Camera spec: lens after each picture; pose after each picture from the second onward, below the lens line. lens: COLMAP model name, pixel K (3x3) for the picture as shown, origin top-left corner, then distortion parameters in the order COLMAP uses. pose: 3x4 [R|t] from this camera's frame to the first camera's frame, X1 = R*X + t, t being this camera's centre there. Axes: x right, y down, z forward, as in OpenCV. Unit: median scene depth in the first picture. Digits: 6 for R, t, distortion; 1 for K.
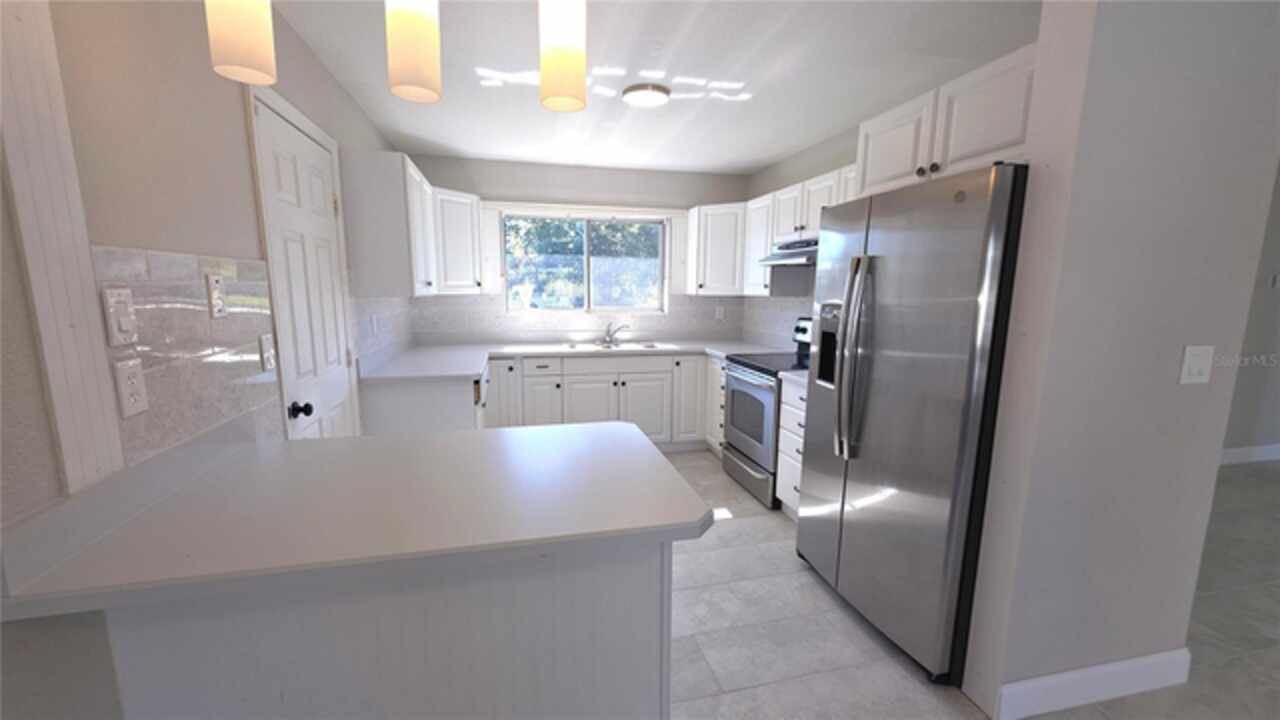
lens RADIAL K [[513.3, 0, 636.3], [0, 513.3, 366.2], [0, 0, 1]] dist [0.001804, 0.000215]
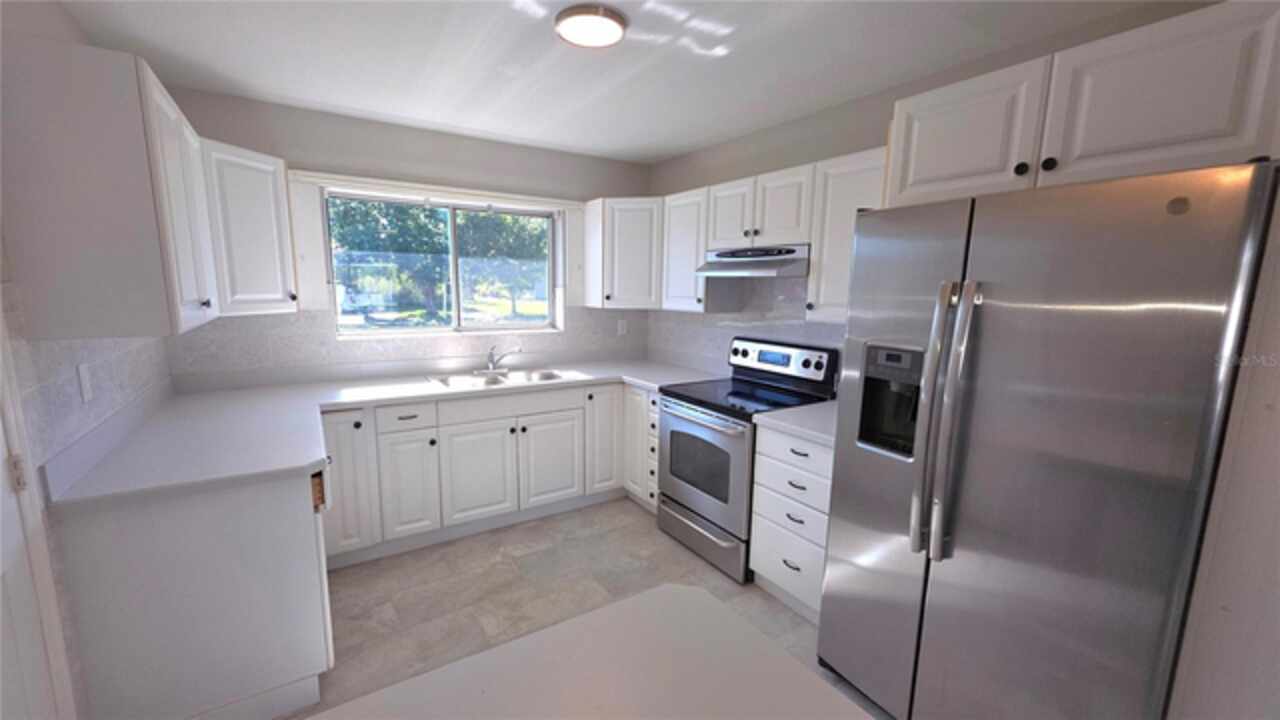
lens RADIAL K [[513.3, 0, 636.3], [0, 513.3, 366.2], [0, 0, 1]] dist [0.001804, 0.000215]
pose [[0.943677, -0.045514, 0.327723, -0.118246], [0.042297, 0.998961, 0.016942, -0.068007], [-0.328154, -0.002126, 0.944622, 0.251004]]
